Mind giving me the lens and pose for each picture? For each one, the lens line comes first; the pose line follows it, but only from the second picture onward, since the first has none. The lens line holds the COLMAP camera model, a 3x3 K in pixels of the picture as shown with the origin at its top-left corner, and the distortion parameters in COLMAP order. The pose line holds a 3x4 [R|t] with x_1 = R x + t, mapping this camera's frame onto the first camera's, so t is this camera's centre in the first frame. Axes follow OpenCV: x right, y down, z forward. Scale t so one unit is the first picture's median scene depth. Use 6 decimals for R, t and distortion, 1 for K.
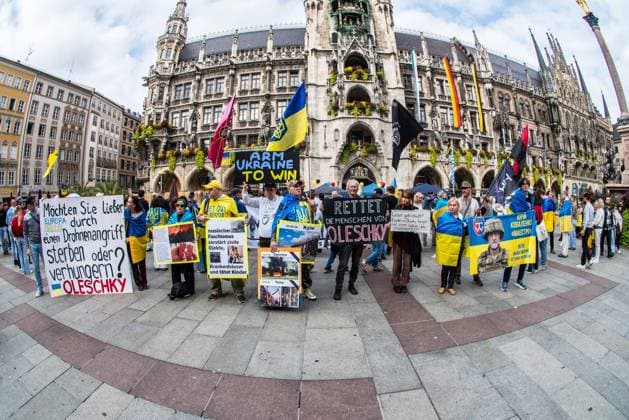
lens RADIAL K [[327.7, 0, 299.4], [0, 327.7, 204.9], [0, 0, 1]] dist [0.049868, 0.000607]
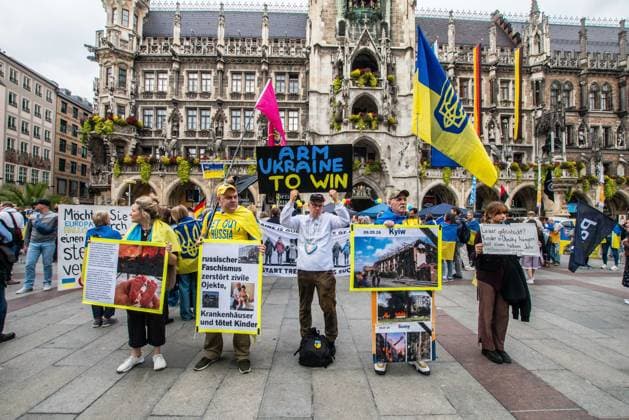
lens RADIAL K [[300.9, 0, 318.9], [0, 300.9, 211.7], [0, 0, 1]] dist [-0.026143, -0.000007]
pose [[0.997711, 0.022835, 0.063646, 0.009782], [-0.019539, 0.998459, -0.051945, 0.007239], [-0.064734, 0.050583, 0.996620, 0.250617]]
